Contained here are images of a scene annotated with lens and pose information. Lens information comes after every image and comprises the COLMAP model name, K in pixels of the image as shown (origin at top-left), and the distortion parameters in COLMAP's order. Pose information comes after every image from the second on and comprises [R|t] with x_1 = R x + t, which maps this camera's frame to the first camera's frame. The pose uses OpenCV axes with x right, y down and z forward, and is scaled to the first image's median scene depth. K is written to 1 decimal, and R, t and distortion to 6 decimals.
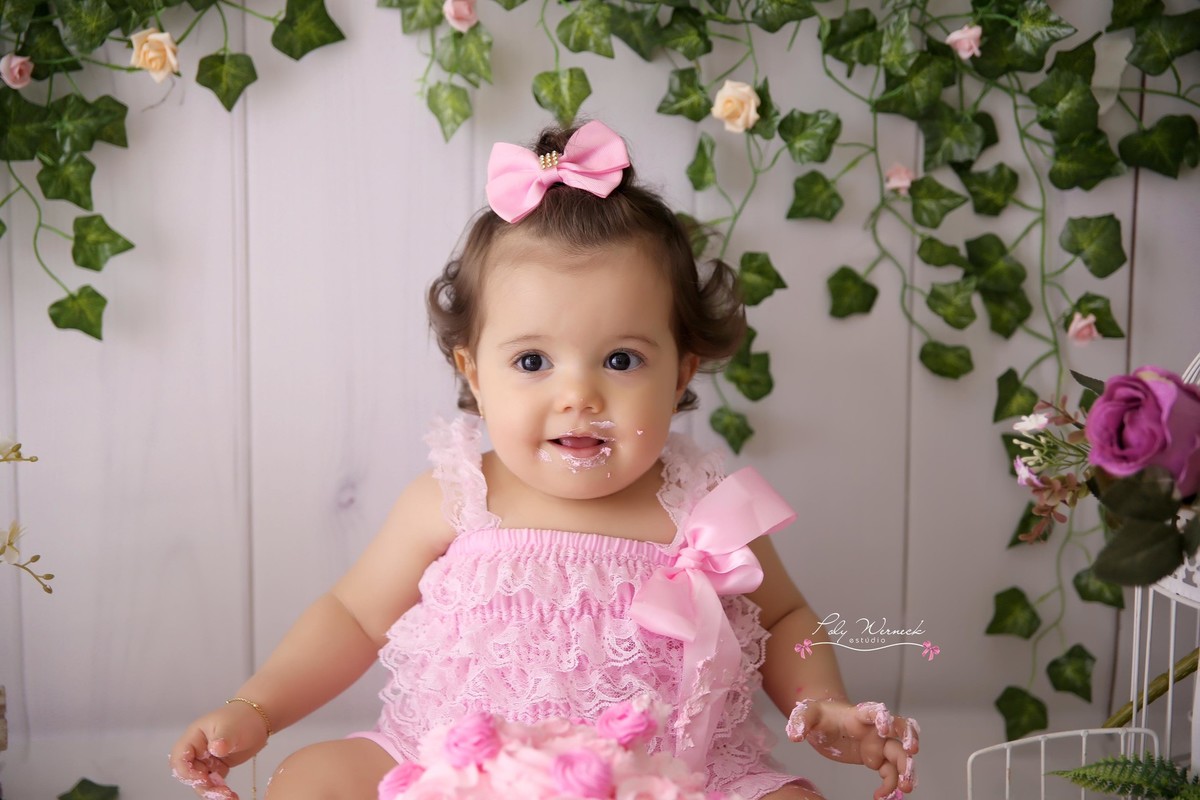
lens RADIAL K [[1822.4, 0, 625.3], [0, 1822.4, 435.8], [0, 0, 1]] dist [0.140359, 0.000000]
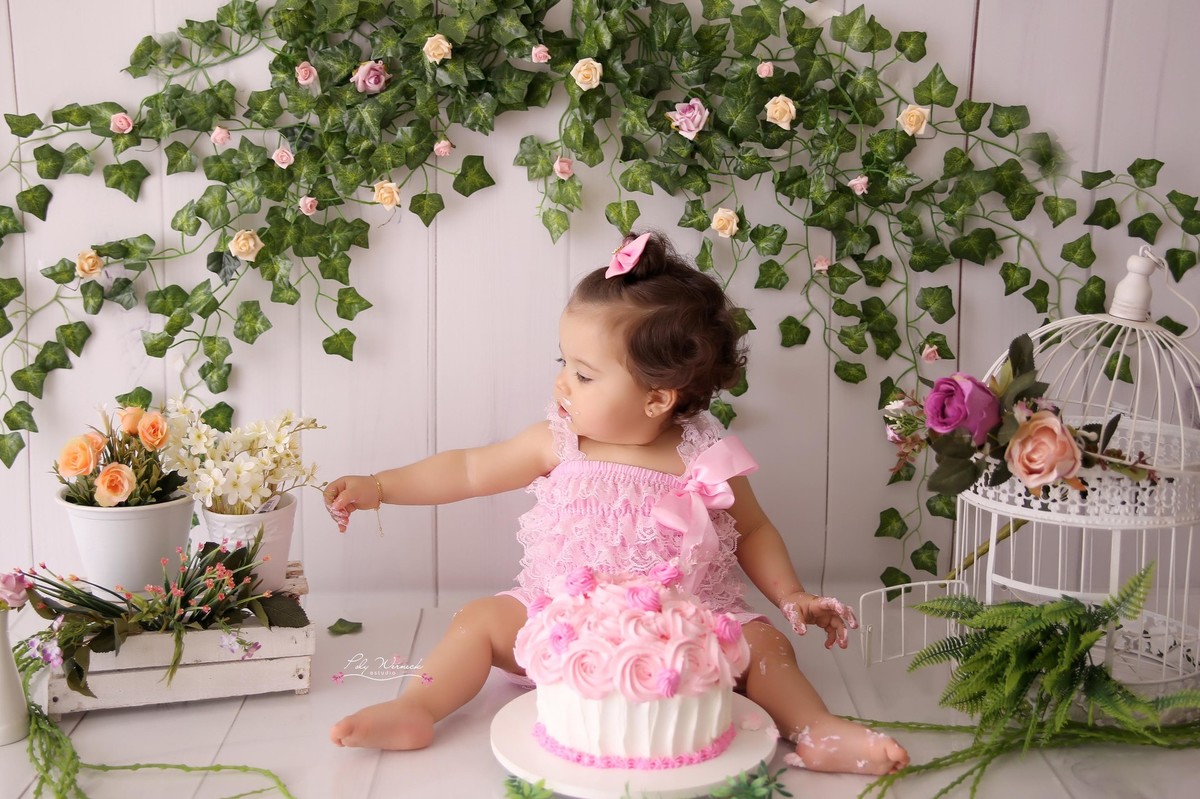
lens RADIAL K [[1295.0, 0, 627.5], [0, 1295.0, 398.0], [0, 0, 1]] dist [0.018371, 0.000000]
pose [[0.999968, -0.000475, -0.008043, -0.020082], [0.000242, 0.999582, -0.028923, 0.017527], [0.008053, 0.028920, 0.999549, -0.195491]]
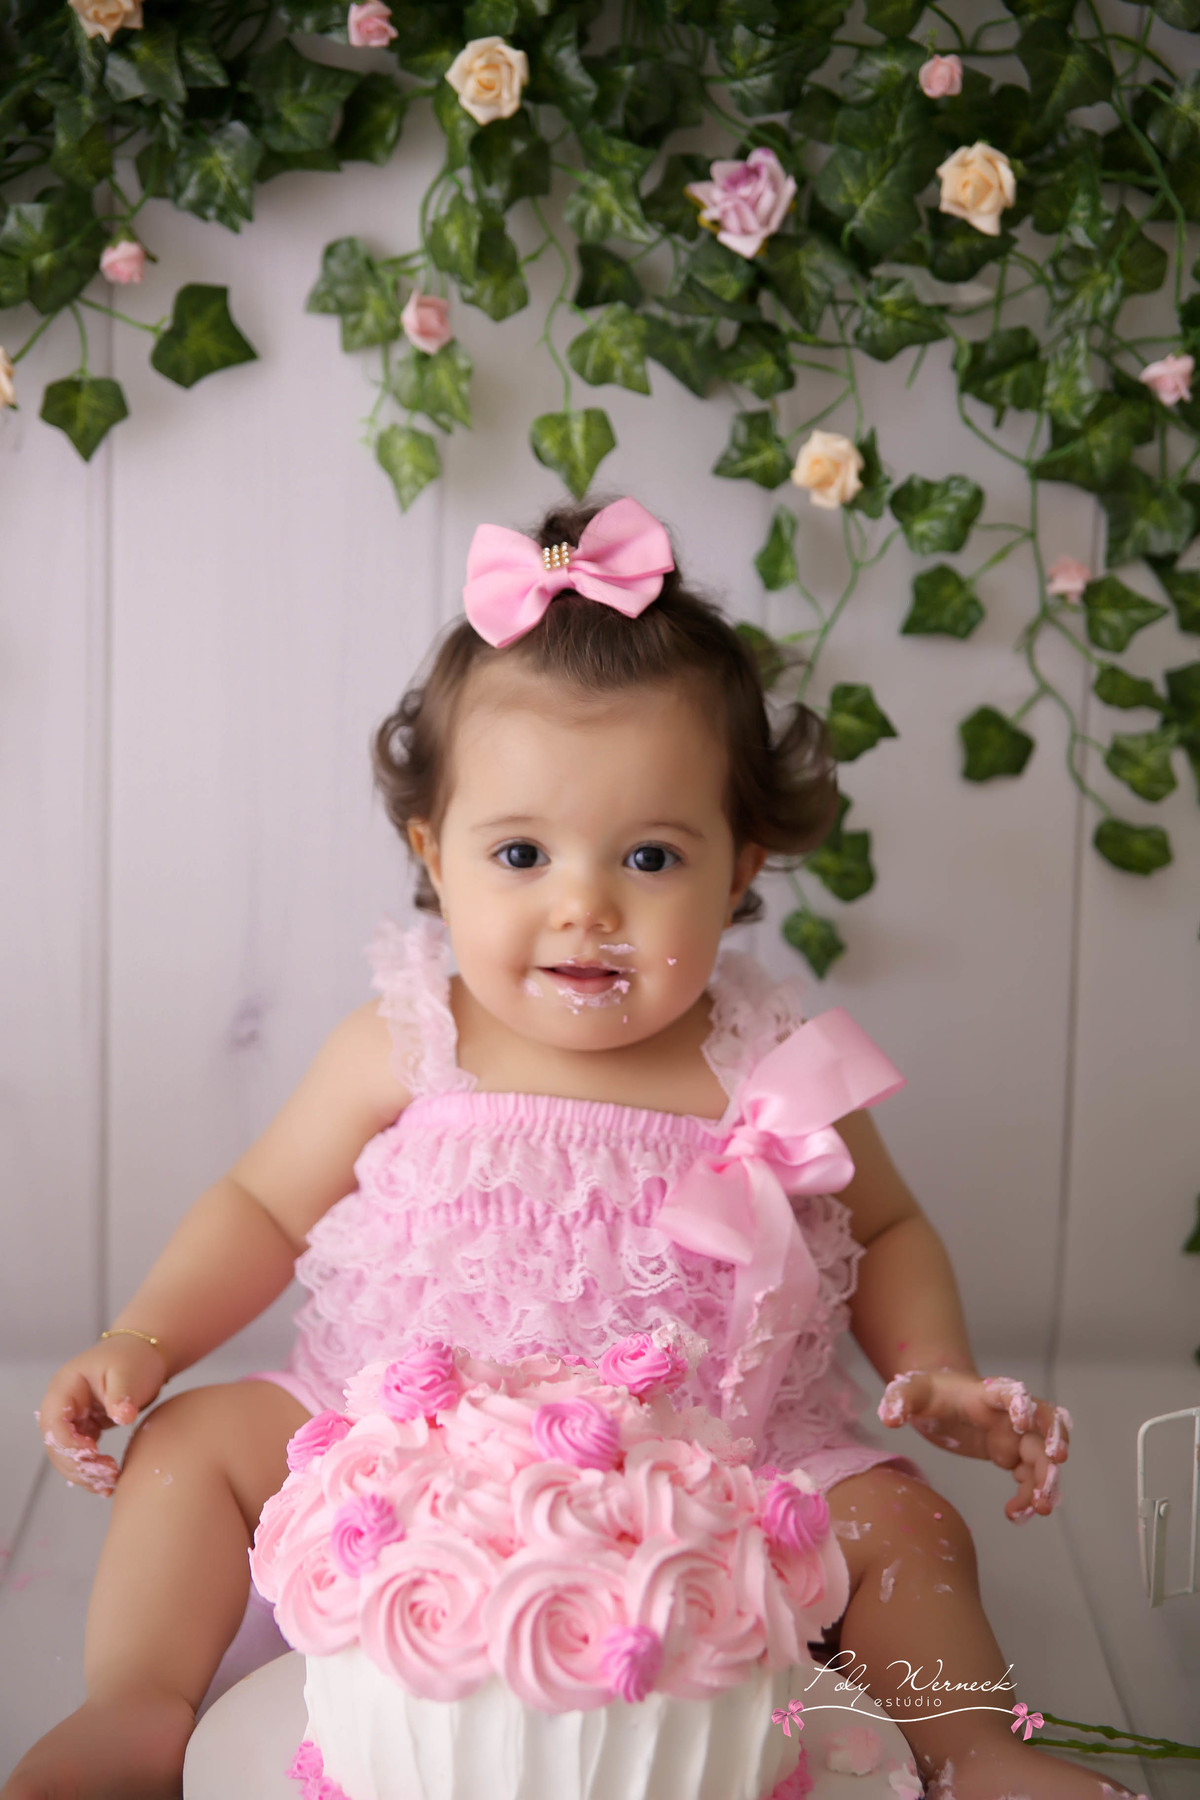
lens RADIAL K [[2892.7, 0, 619.8], [0, 2892.7, 954.0], [0, 0, 1]] dist [0.161358, 0.000000]
pose [[0.999623, 0.021950, -0.016506, 0.004697], [-0.021880, 0.999751, 0.004430, -0.002716], [0.016600, -0.004068, 0.999854, -0.081316]]
